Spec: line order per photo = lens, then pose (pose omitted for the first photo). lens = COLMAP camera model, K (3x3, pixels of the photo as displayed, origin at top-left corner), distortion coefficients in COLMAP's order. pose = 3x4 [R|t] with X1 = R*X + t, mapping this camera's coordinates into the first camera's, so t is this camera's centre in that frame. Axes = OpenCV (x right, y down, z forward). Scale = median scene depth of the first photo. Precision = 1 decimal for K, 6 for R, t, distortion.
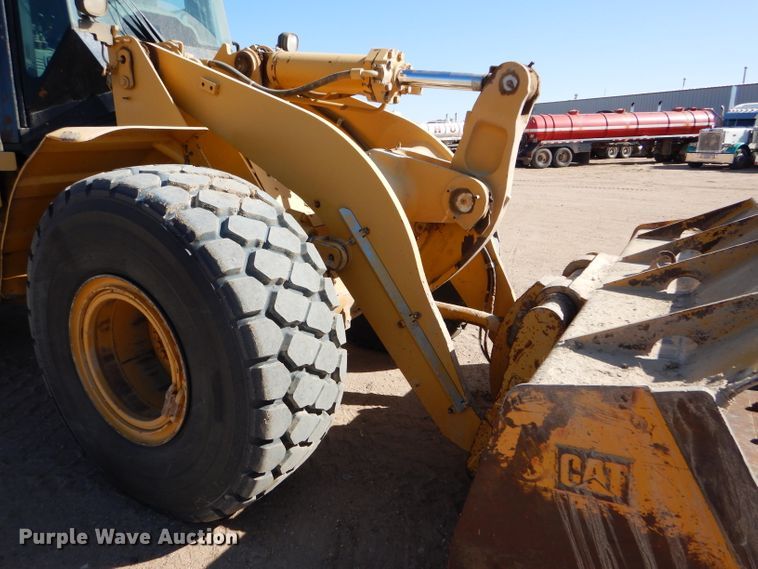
lens RADIAL K [[546.0, 0, 377.2], [0, 546.0, 280.5], [0, 0, 1]] dist [0.008856, 0.005536]
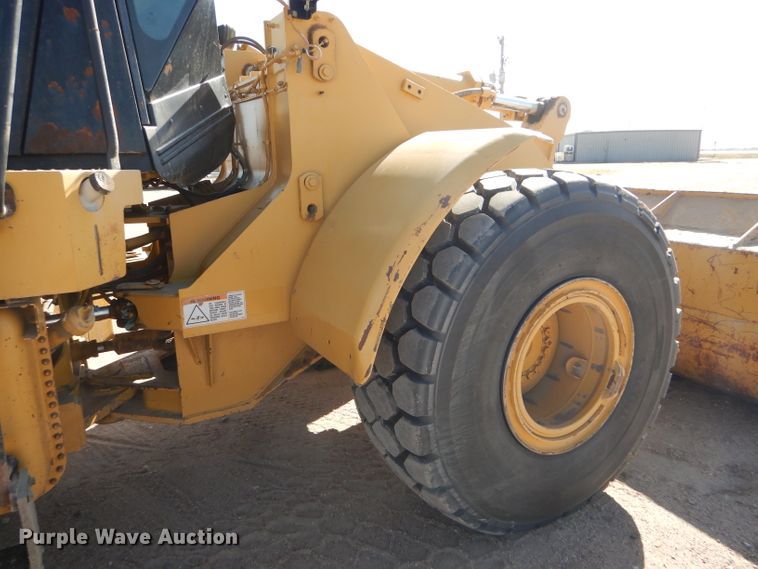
lens RADIAL K [[546.0, 0, 377.2], [0, 546.0, 280.5], [0, 0, 1]] dist [0.008856, 0.005536]
pose [[0.503632, -0.202209, 0.839921, -1.209784], [0.238978, 0.966893, 0.089482, -0.145496], [-0.830208, 0.155657, 0.535282, 0.635267]]
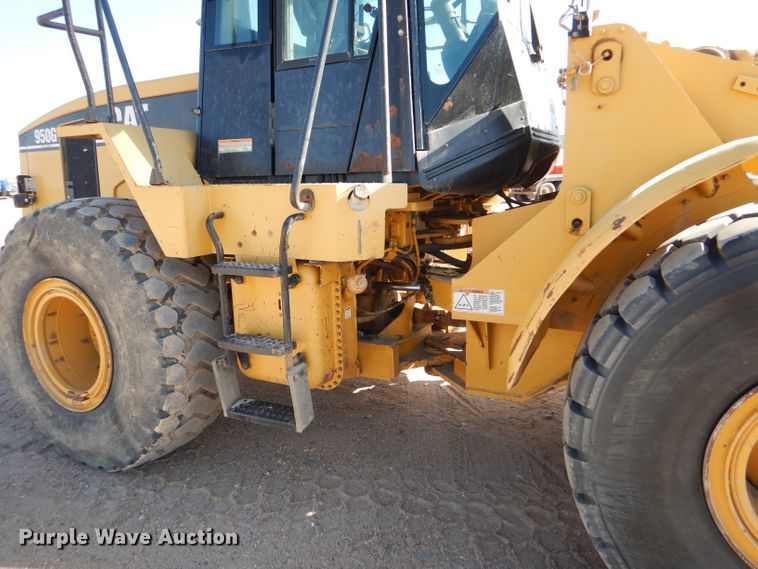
lens RADIAL K [[546.0, 0, 377.2], [0, 546.0, 280.5], [0, 0, 1]] dist [0.008856, 0.005536]
pose [[0.996499, -0.038926, 0.073993, -0.907846], [0.043982, 0.996717, -0.067977, -0.068662], [-0.071104, 0.070994, 0.994939, 0.337705]]
